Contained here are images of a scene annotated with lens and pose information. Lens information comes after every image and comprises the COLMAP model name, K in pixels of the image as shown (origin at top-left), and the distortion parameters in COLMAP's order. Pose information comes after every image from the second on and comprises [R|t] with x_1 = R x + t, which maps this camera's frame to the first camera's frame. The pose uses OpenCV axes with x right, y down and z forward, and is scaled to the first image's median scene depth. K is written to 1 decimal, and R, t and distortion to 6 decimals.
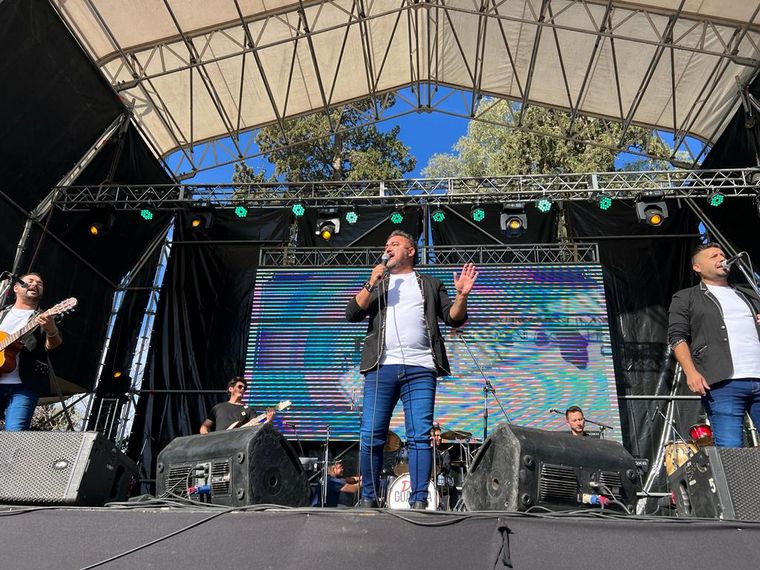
lens RADIAL K [[562.9, 0, 384.5], [0, 562.9, 304.0], [0, 0, 1]] dist [0.020968, -0.012209]
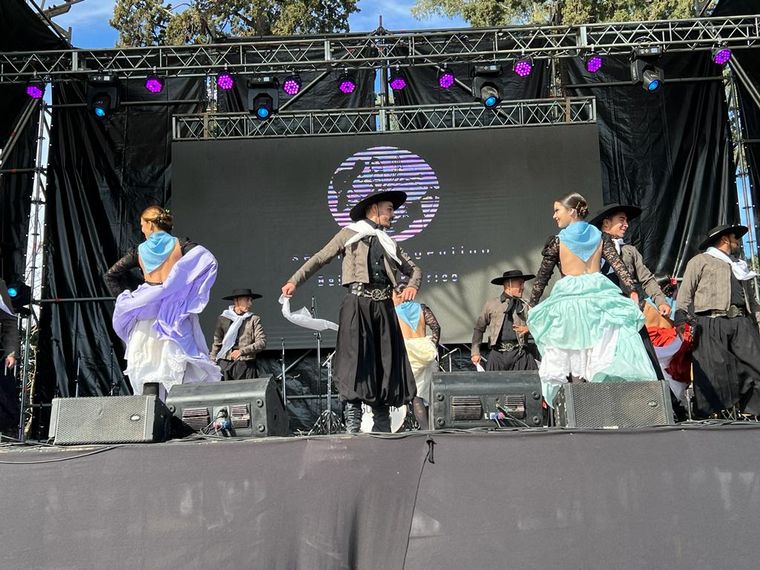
lens RADIAL K [[821.5, 0, 381.1], [0, 821.5, 318.4], [0, 0, 1]] dist [0.027518, 0.000000]
pose [[0.997400, -0.051464, 0.050454, -0.006243], [0.038409, 0.971932, 0.232107, -0.097141], [-0.060983, -0.229565, 0.971381, -0.234358]]
